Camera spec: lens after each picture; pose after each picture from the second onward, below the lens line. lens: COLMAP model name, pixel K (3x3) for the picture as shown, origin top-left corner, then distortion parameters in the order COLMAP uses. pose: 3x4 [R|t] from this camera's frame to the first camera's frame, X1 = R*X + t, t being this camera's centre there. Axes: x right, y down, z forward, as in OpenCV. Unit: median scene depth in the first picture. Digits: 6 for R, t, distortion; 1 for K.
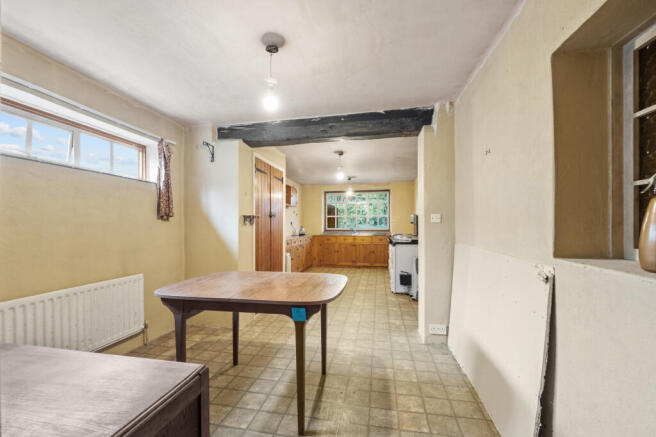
lens RADIAL K [[276.5, 0, 324.0], [0, 276.5, 216.7], [0, 0, 1]] dist [-0.001953, -0.000361]
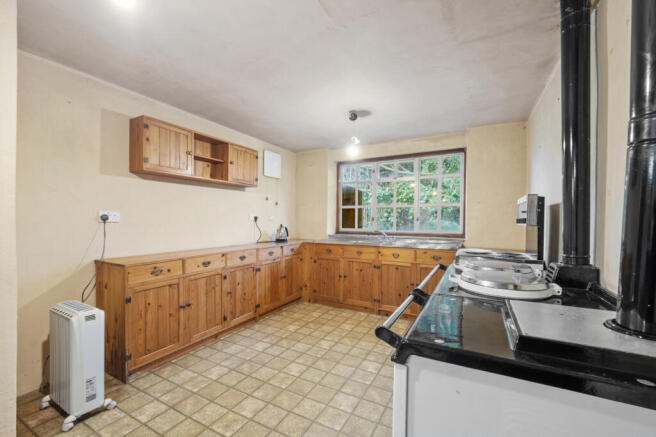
lens RADIAL K [[276.5, 0, 324.0], [0, 276.5, 216.7], [0, 0, 1]] dist [-0.001953, -0.000361]
pose [[0.952179, 0.002885, -0.305527, 0.154380], [0.003538, 0.999784, 0.020468, 0.007534], [0.305521, -0.020570, 0.951963, 0.485420]]
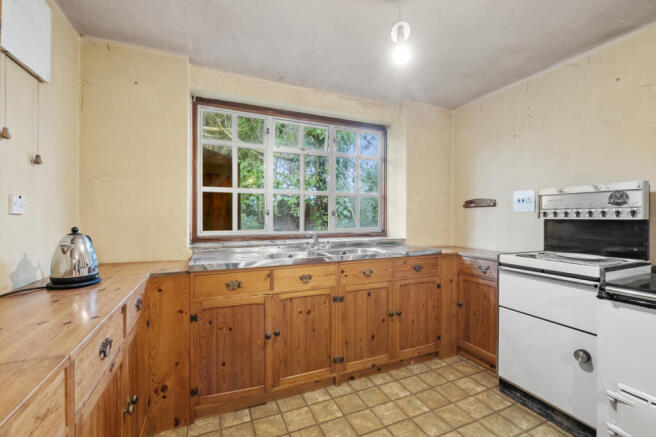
lens RADIAL K [[276.5, 0, 324.0], [0, 276.5, 216.7], [0, 0, 1]] dist [-0.001953, -0.000361]
pose [[0.820685, 0.003478, 0.571370, -0.048254], [-0.020110, 0.999538, 0.022801, 0.019221], [-0.571027, -0.030203, 0.820376, 0.737666]]
